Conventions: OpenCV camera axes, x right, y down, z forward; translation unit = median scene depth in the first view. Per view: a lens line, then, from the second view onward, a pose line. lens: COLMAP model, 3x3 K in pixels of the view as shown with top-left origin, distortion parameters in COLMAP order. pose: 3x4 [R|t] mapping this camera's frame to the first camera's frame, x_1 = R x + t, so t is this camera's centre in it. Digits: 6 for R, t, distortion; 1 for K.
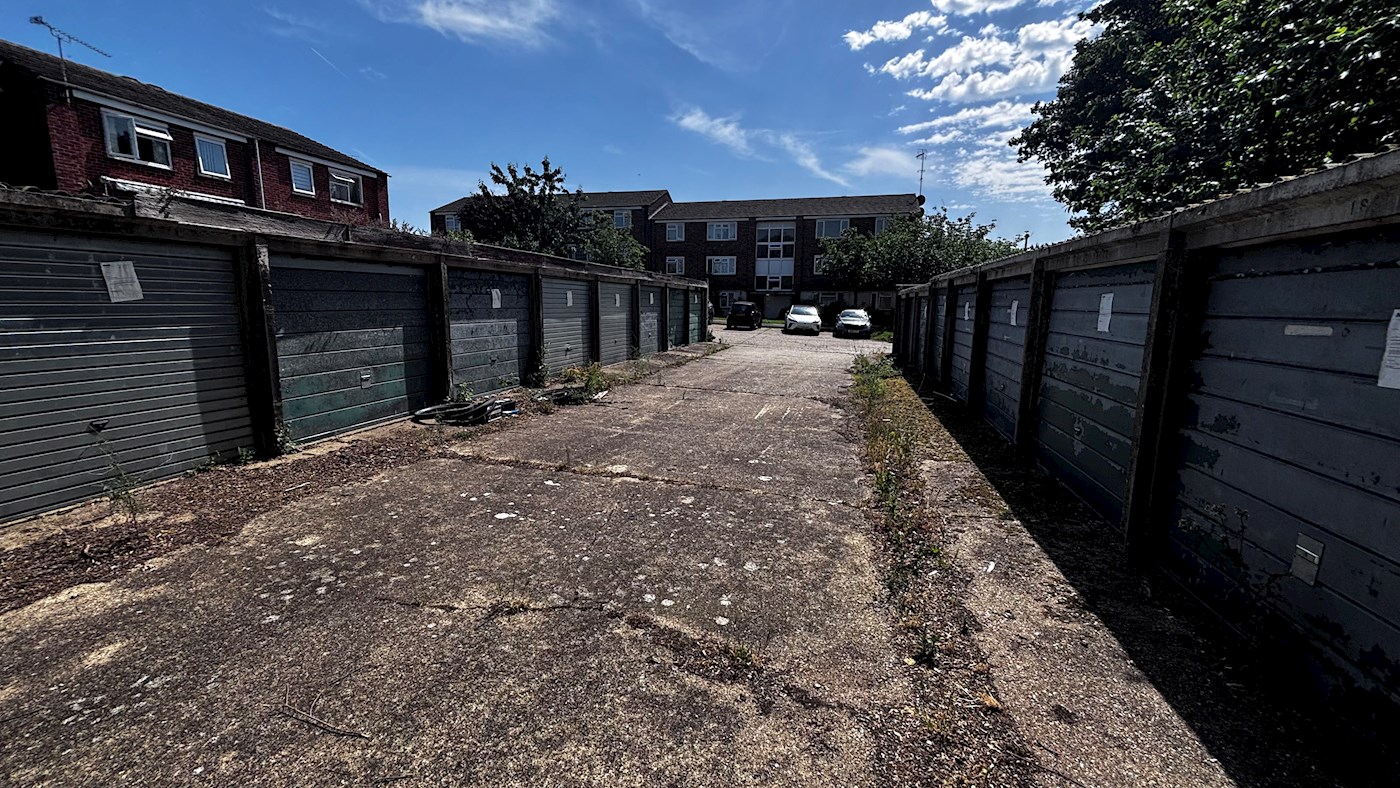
lens RADIAL K [[562.4, 0, 697.4], [0, 562.4, 392.4], [0, 0, 1]] dist [0.001466, -0.000205]
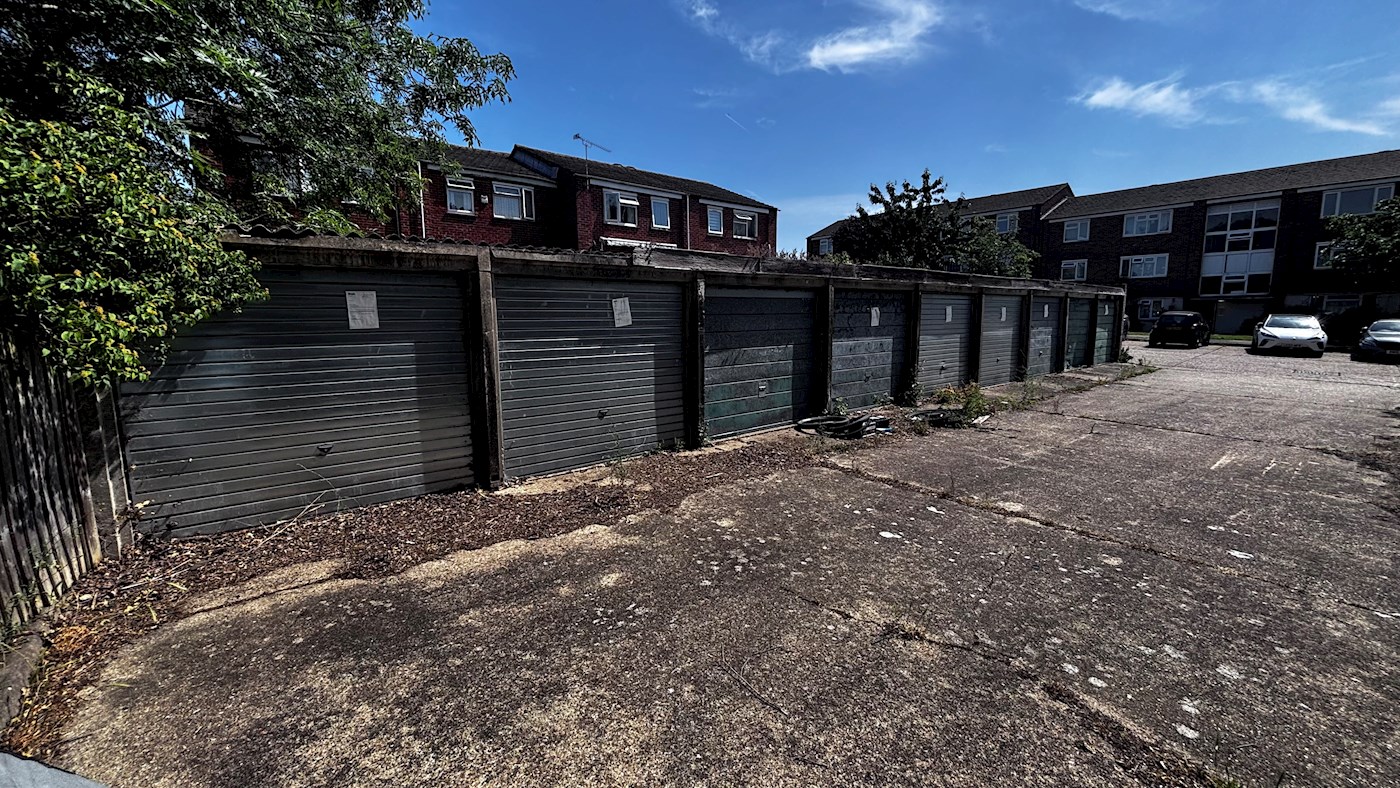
lens RADIAL K [[565.4, 0, 693.1], [0, 565.4, 383.4], [0, 0, 1]] dist [-0.000658, -0.000768]
pose [[0.813246, 0.047239, -0.579999, -0.043085], [-0.072025, 0.997207, -0.019770, -0.003661], [0.577445, 0.057852, 0.814377, -0.027256]]
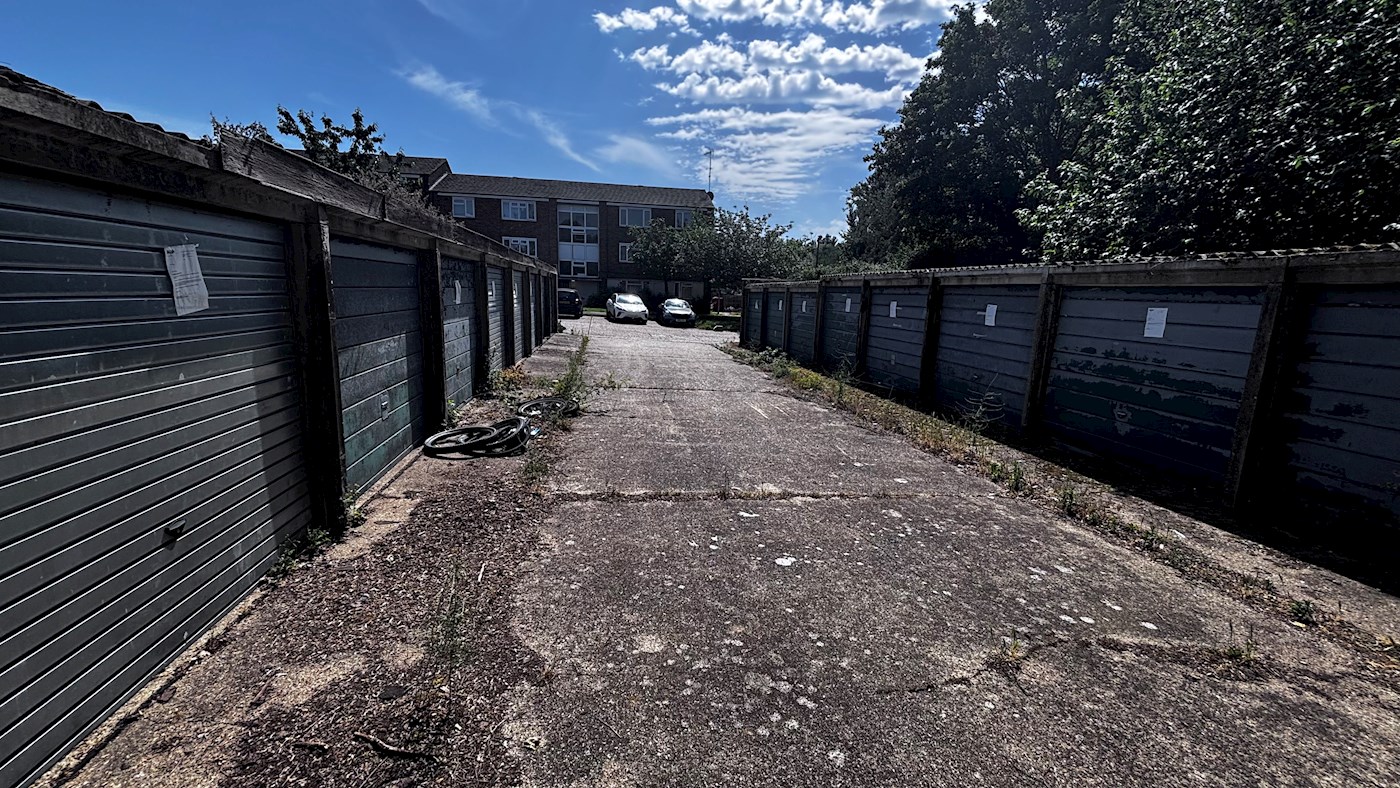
lens RADIAL K [[562.4, 0, 697.4], [0, 562.4, 392.4], [0, 0, 1]] dist [0.001466, -0.000205]
pose [[0.912809, -0.055998, 0.404529, -0.637121], [0.044796, 0.998307, 0.037112, -0.064644], [-0.405922, -0.015755, 0.913772, 0.208240]]
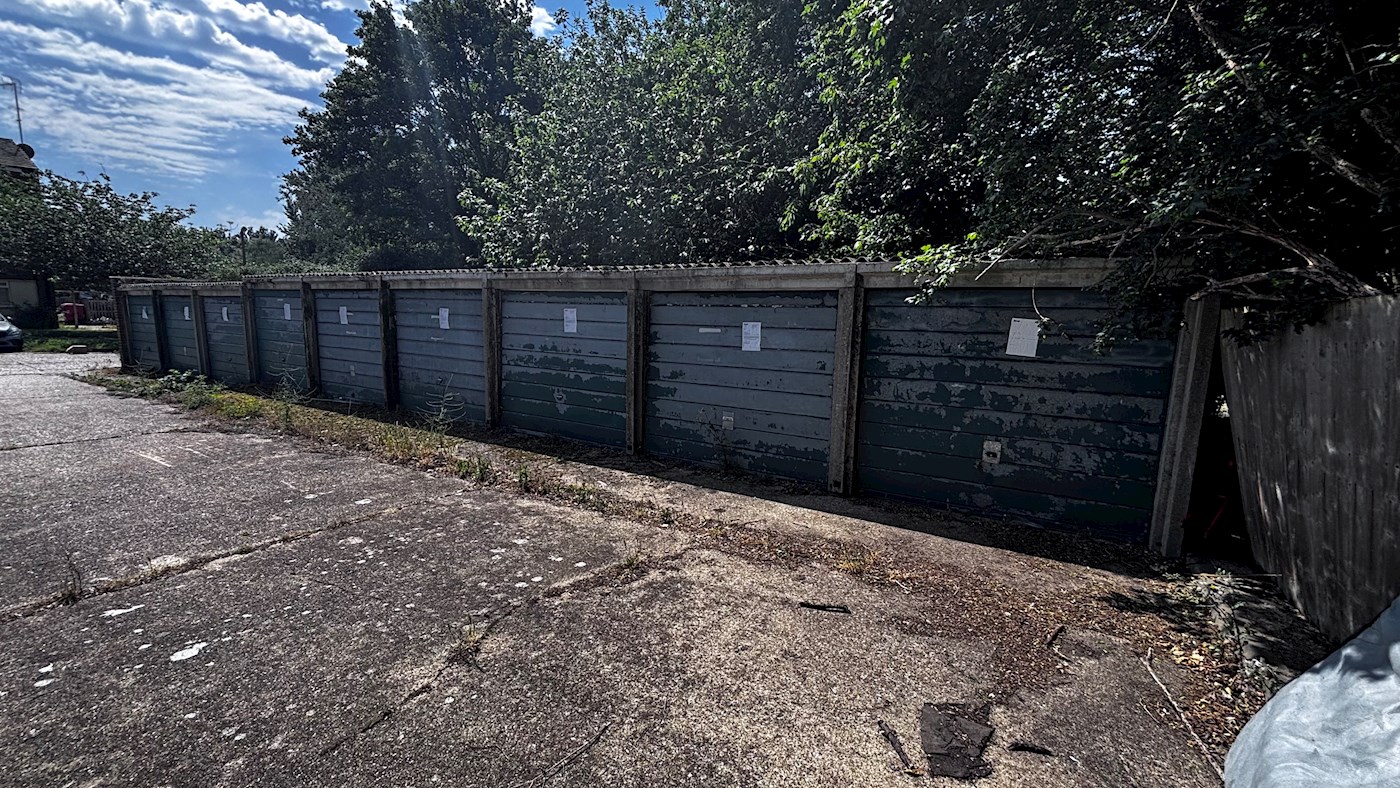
lens RADIAL K [[557.4, 0, 700.0], [0, 557.4, 394.0], [0, 0, 1]] dist [-0.003168, -0.000414]
pose [[0.281542, -0.149469, 0.947836, -0.588145], [0.135140, 0.984124, 0.115050, -0.057309], [-0.949985, 0.095699, 0.297272, 0.167467]]
